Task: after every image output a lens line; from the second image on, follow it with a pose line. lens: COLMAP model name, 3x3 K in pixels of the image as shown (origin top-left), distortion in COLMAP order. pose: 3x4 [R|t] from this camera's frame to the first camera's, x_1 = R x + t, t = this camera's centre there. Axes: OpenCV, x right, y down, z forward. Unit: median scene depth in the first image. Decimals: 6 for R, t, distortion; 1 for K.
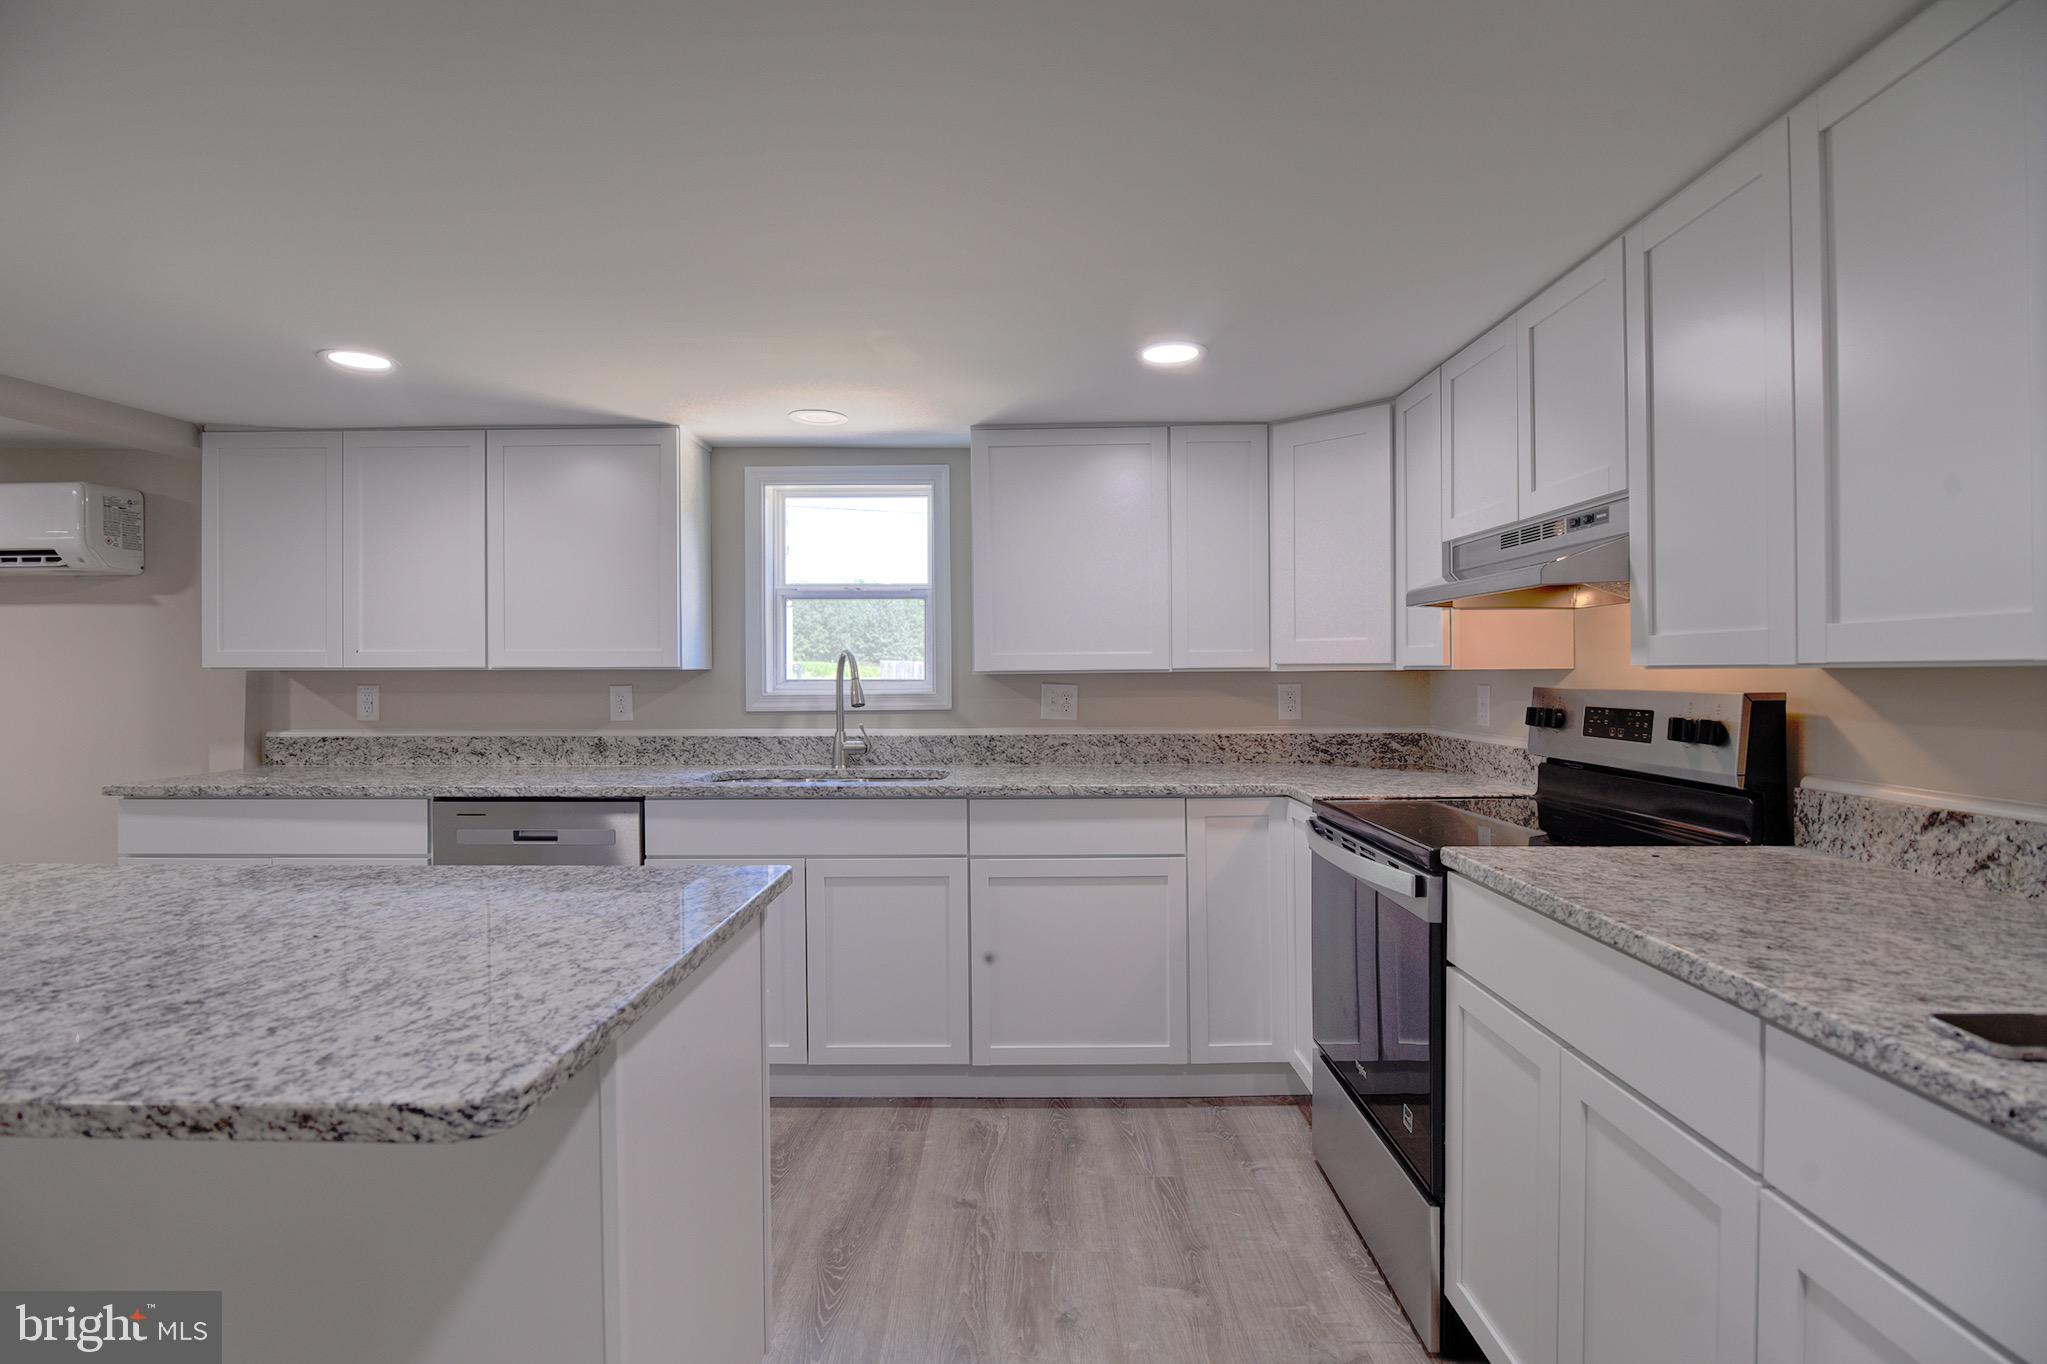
lens RADIAL K [[1014.4, 0, 1020.1], [0, 1014.4, 670.8], [0, 0, 1]] dist [-0.015434, 0.002024]
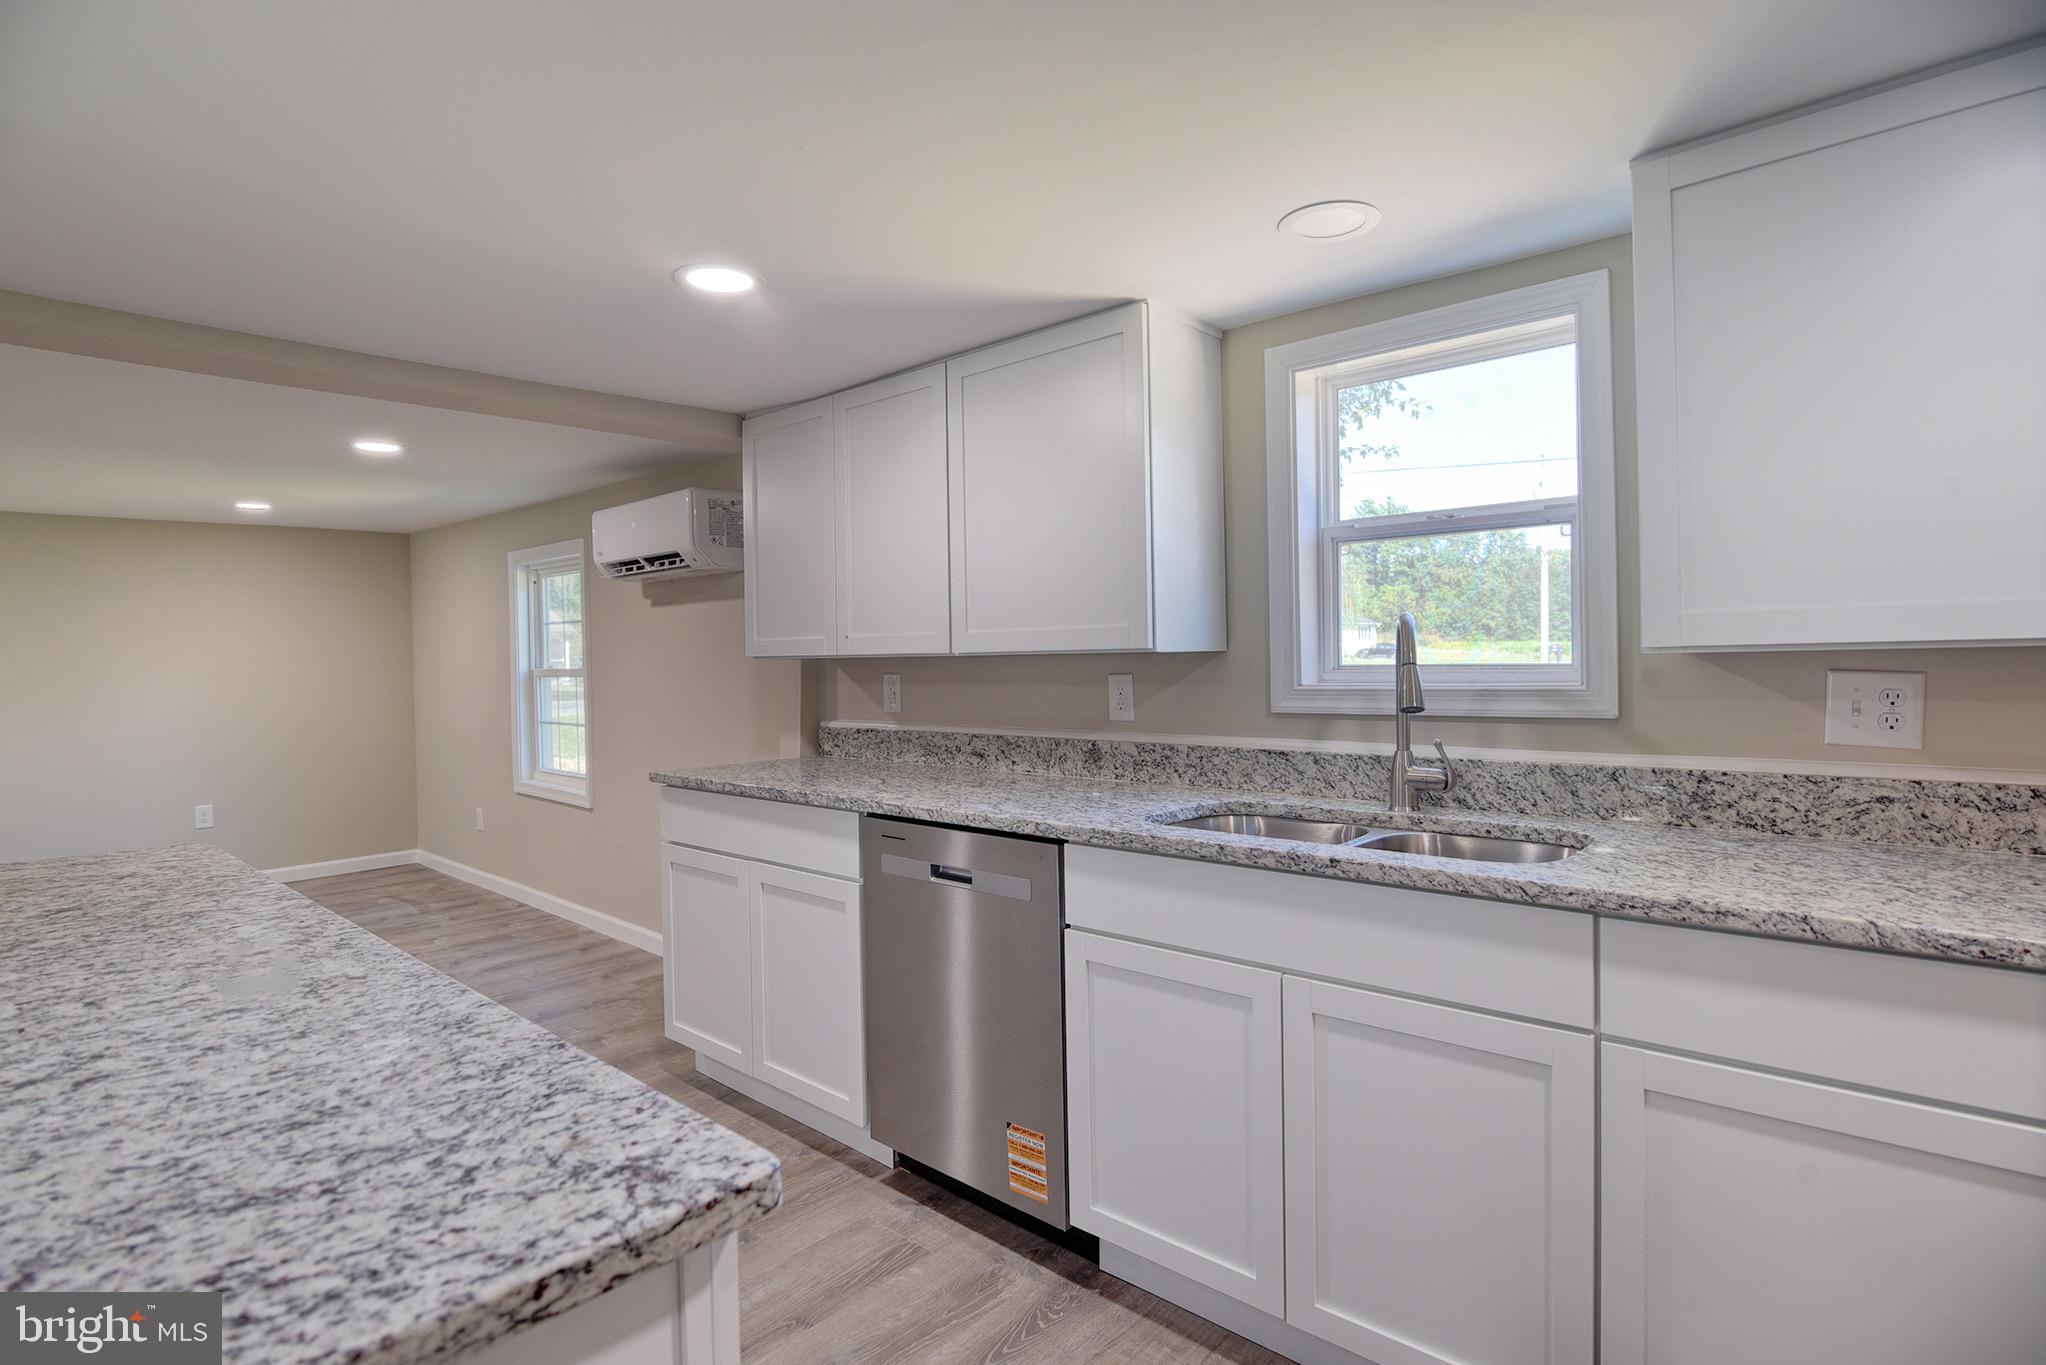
lens RADIAL K [[1013.9, 0, 1011.3], [0, 1013.9, 673.1], [0, 0, 1]] dist [-0.015434, 0.002024]
pose [[0.751408, -0.000205, -0.659838, 0.046861], [0.012702, 0.999819, 0.014154, 0.001954], [0.659716, -0.019016, 0.751275, 0.389441]]
